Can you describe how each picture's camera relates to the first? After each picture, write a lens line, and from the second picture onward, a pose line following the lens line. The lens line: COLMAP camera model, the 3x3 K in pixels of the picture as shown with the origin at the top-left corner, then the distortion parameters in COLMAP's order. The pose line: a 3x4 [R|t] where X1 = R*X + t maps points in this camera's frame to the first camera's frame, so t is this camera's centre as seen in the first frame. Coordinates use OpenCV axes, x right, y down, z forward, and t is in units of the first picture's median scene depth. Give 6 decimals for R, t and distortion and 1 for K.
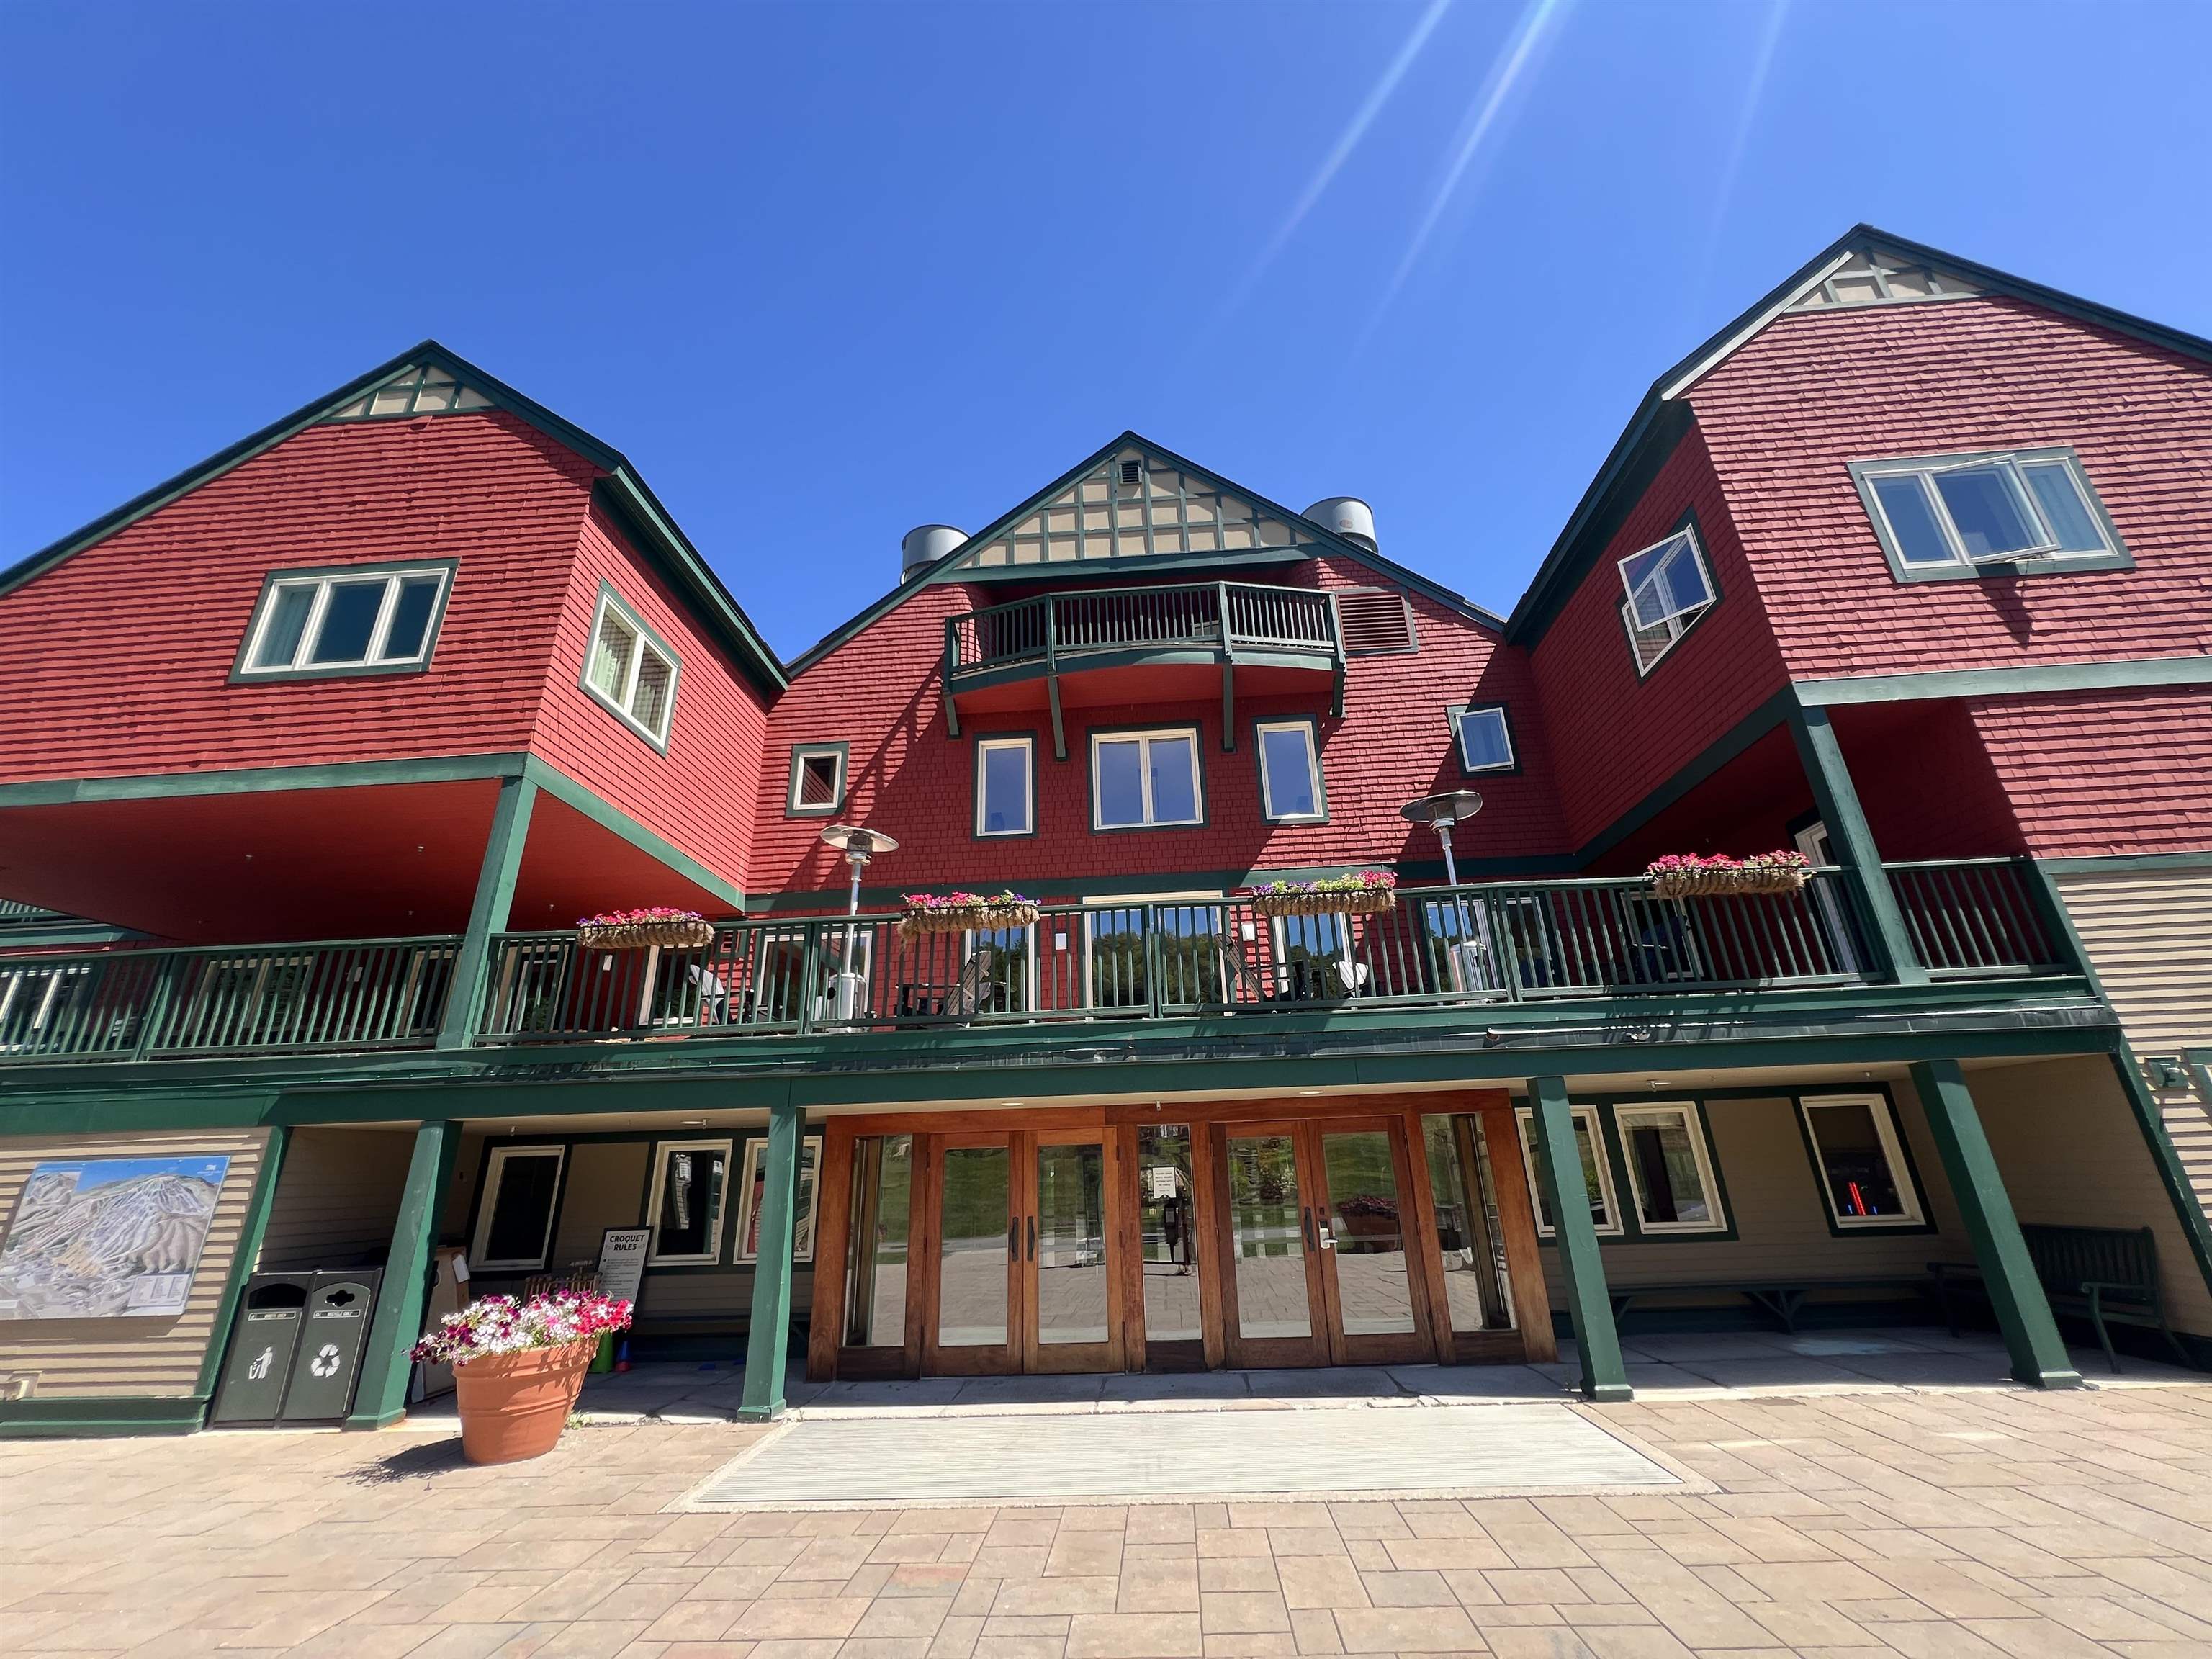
lens RADIAL K [[883.2, 0, 1106.0], [0, 883.2, 827.5], [0, 0, 1]] dist [-0.003066, 0.000603]
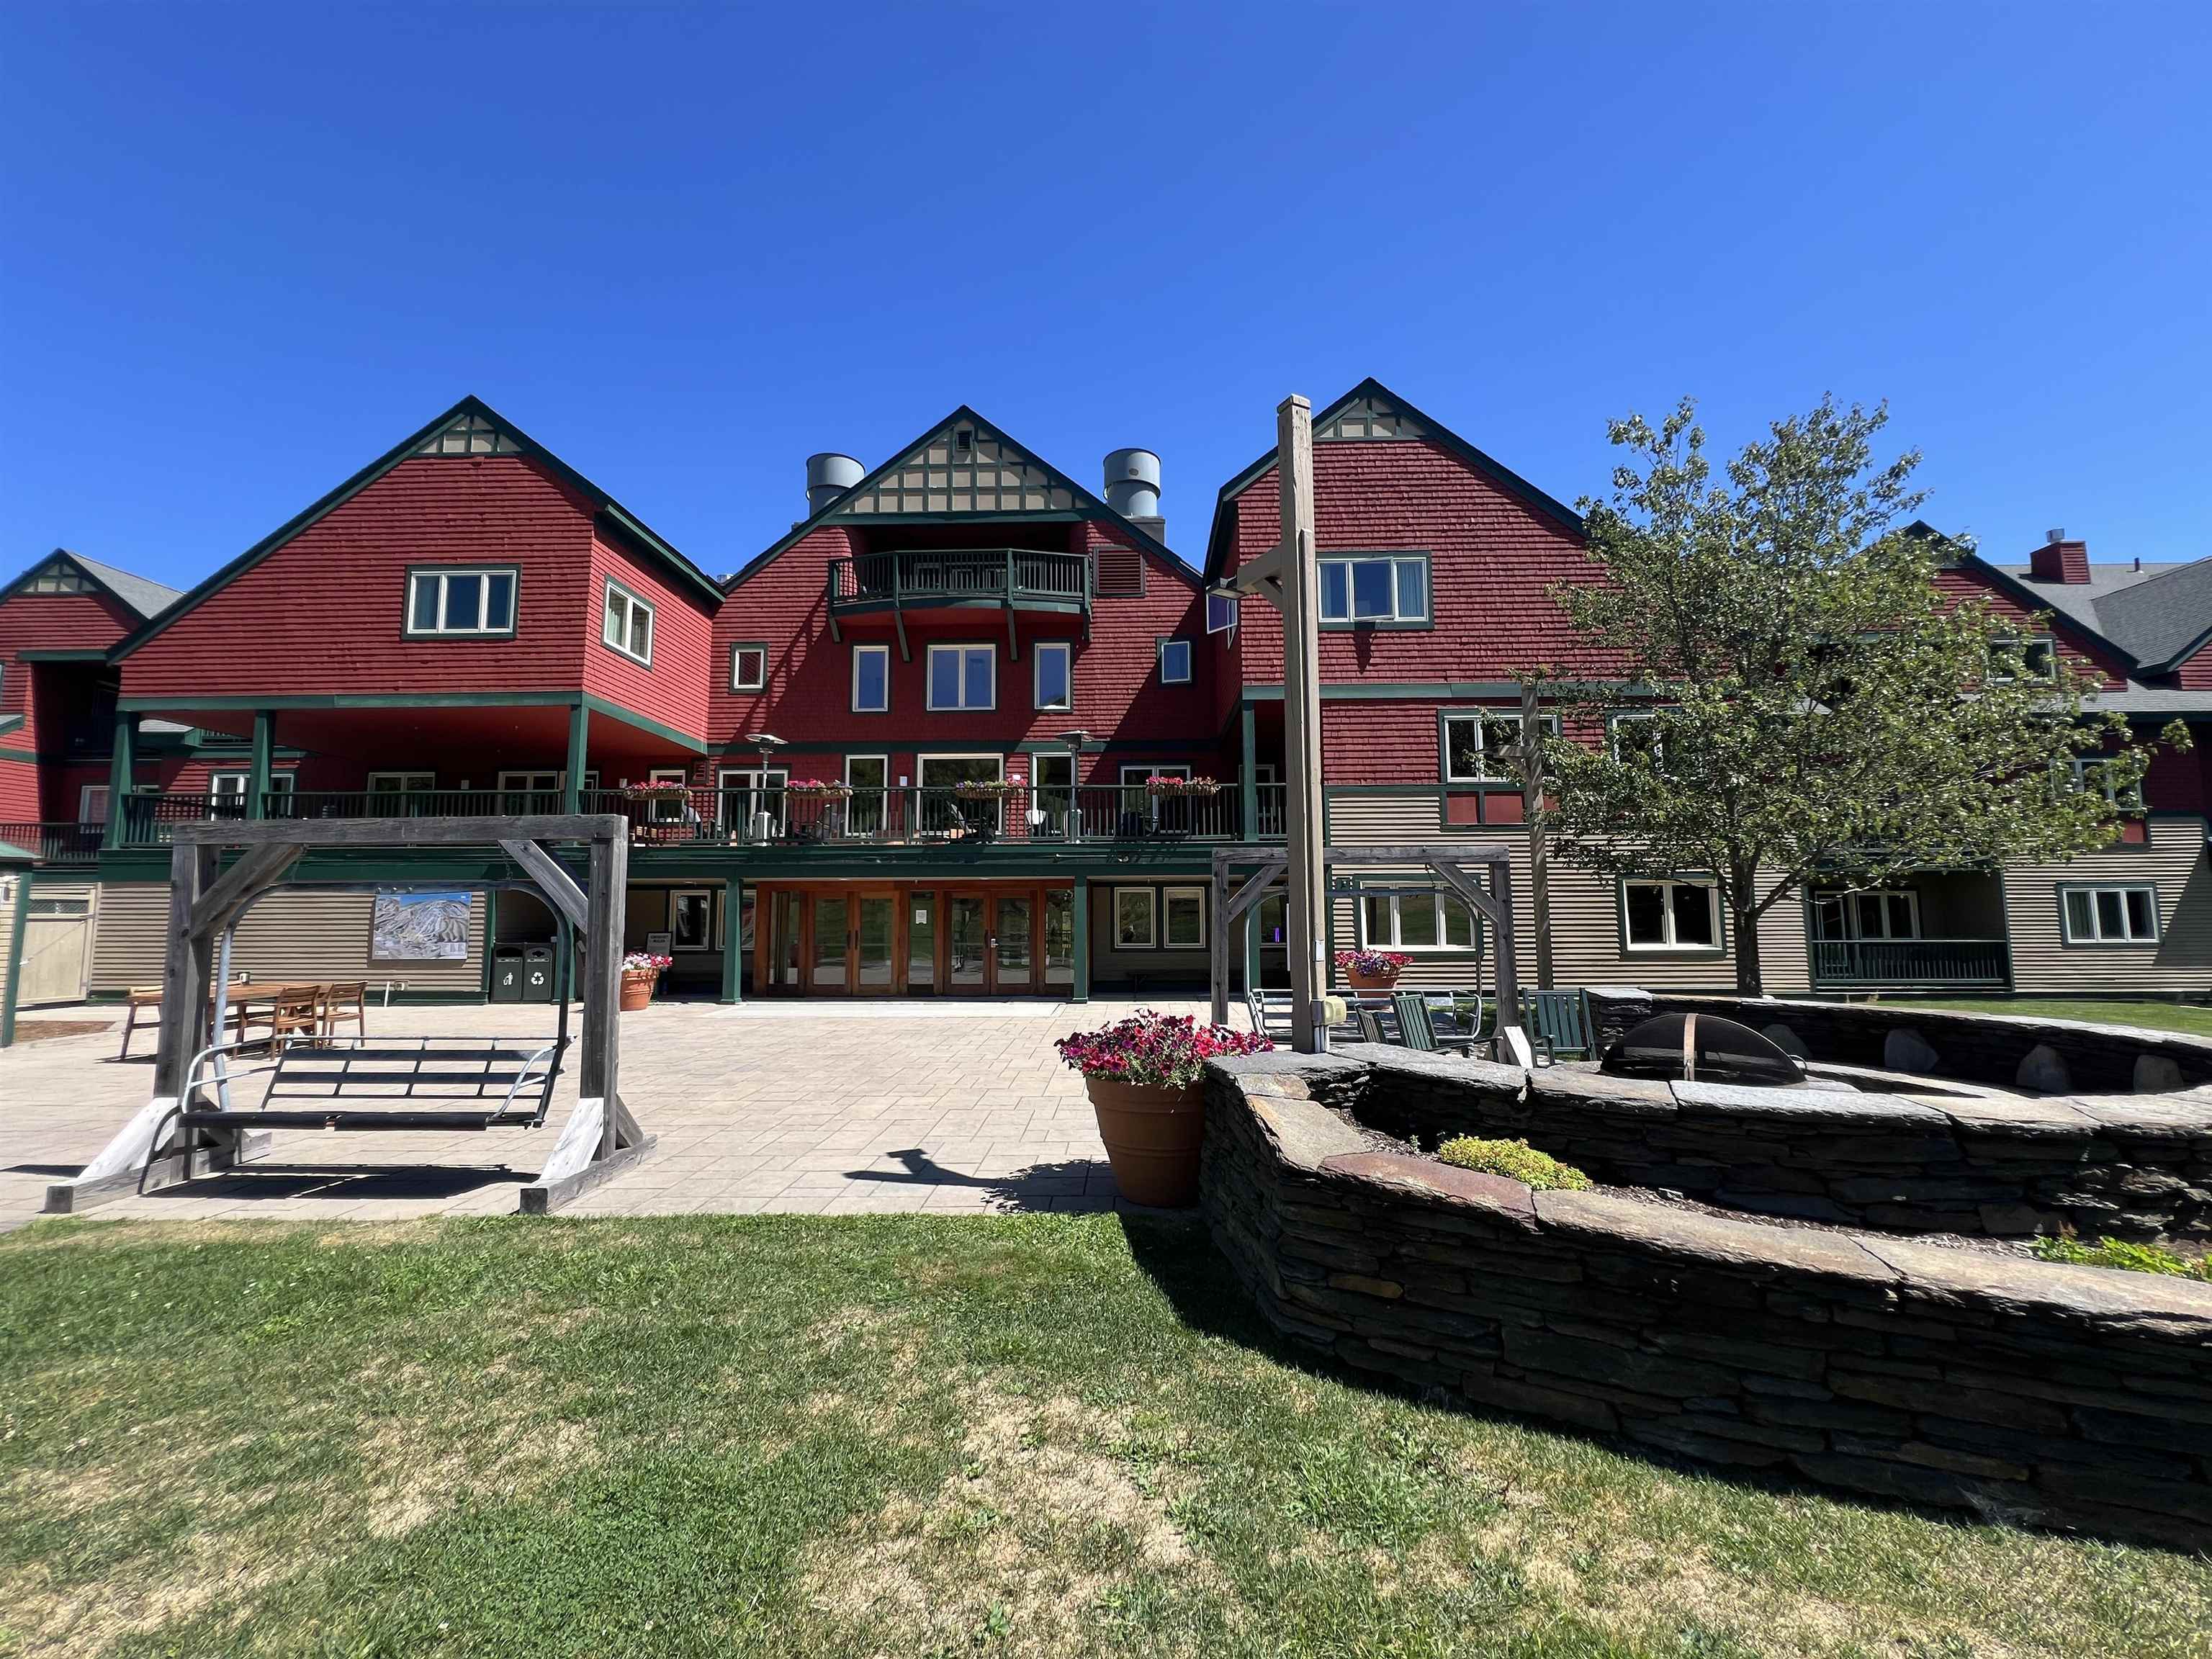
lens RADIAL K [[883.2, 0, 1101.4], [0, 883.2, 831.7], [0, 0, 1]] dist [-0.003066, 0.000603]
pose [[0.999002, 0.031991, 0.031164, 0.263159], [-0.039189, 0.962590, 0.268113, -0.230044], [-0.021421, -0.269067, 0.962883, -0.603038]]
